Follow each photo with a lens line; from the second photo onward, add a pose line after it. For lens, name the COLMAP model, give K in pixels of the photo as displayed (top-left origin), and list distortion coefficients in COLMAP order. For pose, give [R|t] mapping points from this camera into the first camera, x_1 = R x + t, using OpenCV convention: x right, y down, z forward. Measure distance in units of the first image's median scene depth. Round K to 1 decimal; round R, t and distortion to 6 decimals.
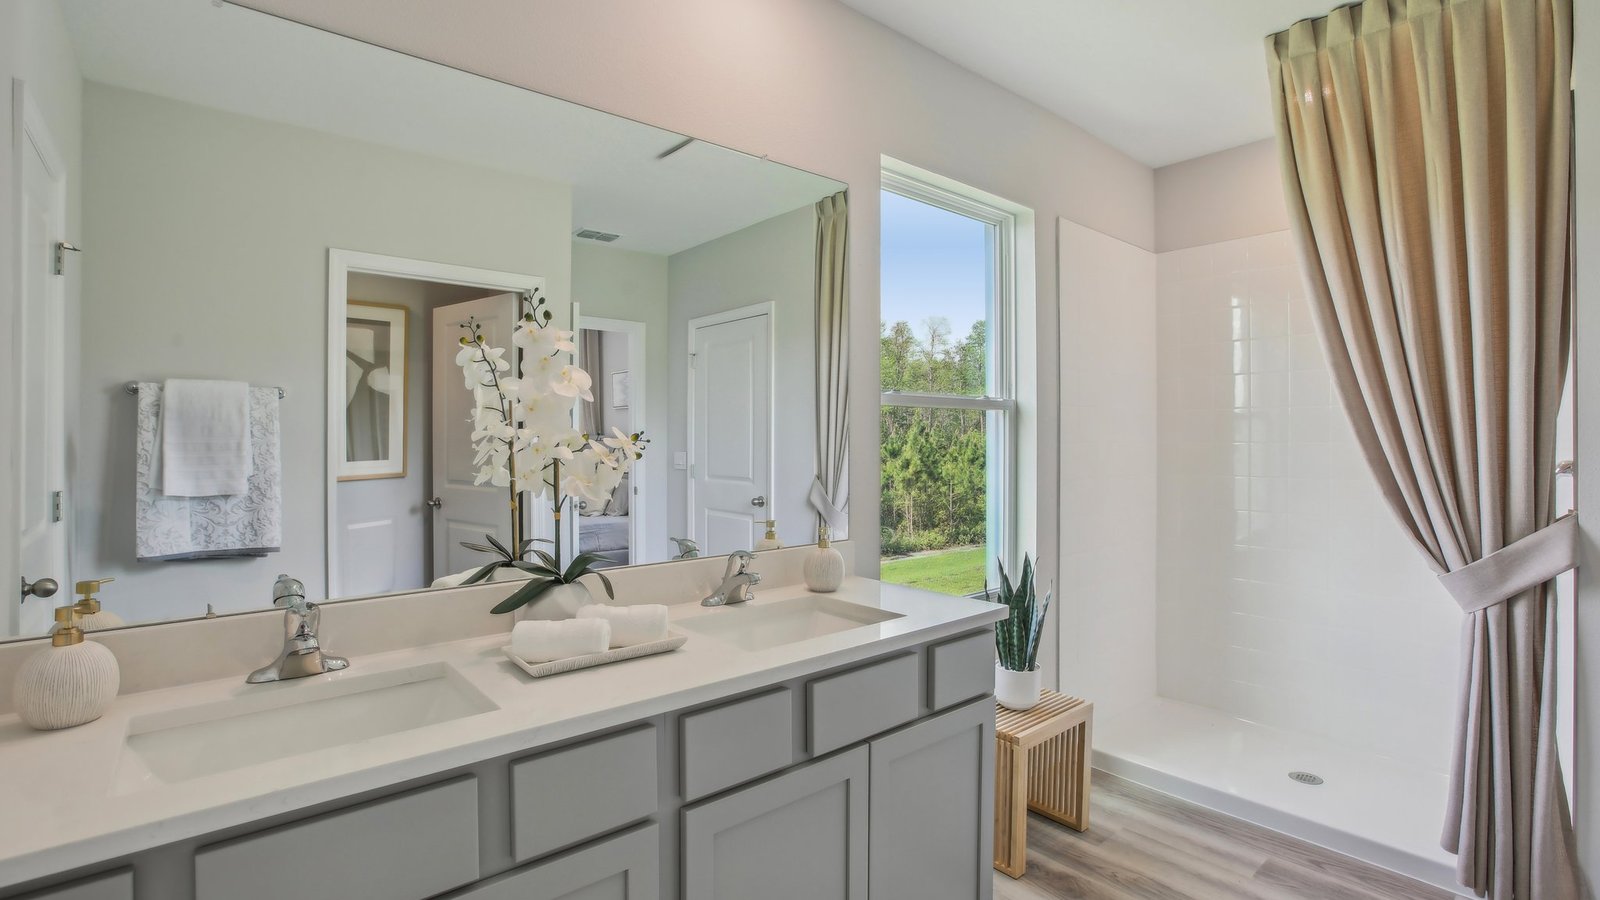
lens RADIAL K [[742.0, 0, 799.1], [0, 742.0, 437.0], [0, 0, 1]] dist [-0.046258, 0.016137]
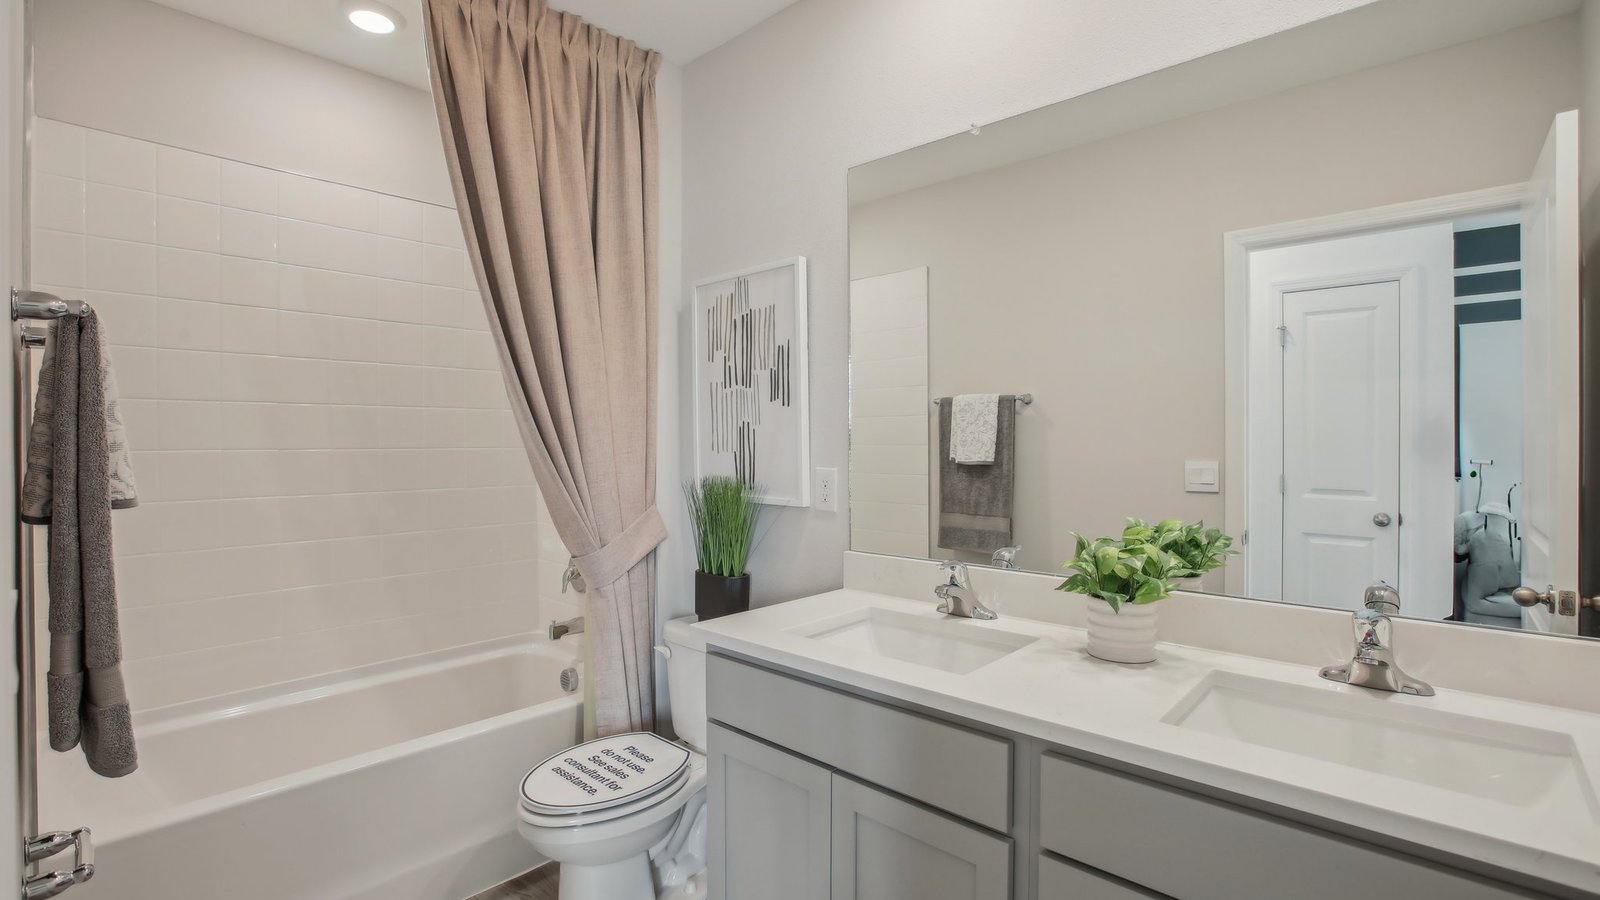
lens RADIAL K [[742.0, 0, 799.1], [0, 742.0, 437.0], [0, 0, 1]] dist [-0.046258, 0.016137]
pose [[0.163585, 0.006039, -0.986511, 0.493349], [-0.004383, 0.999976, 0.005395, -0.002474], [0.986519, 0.003441, 0.163608, 0.406201]]
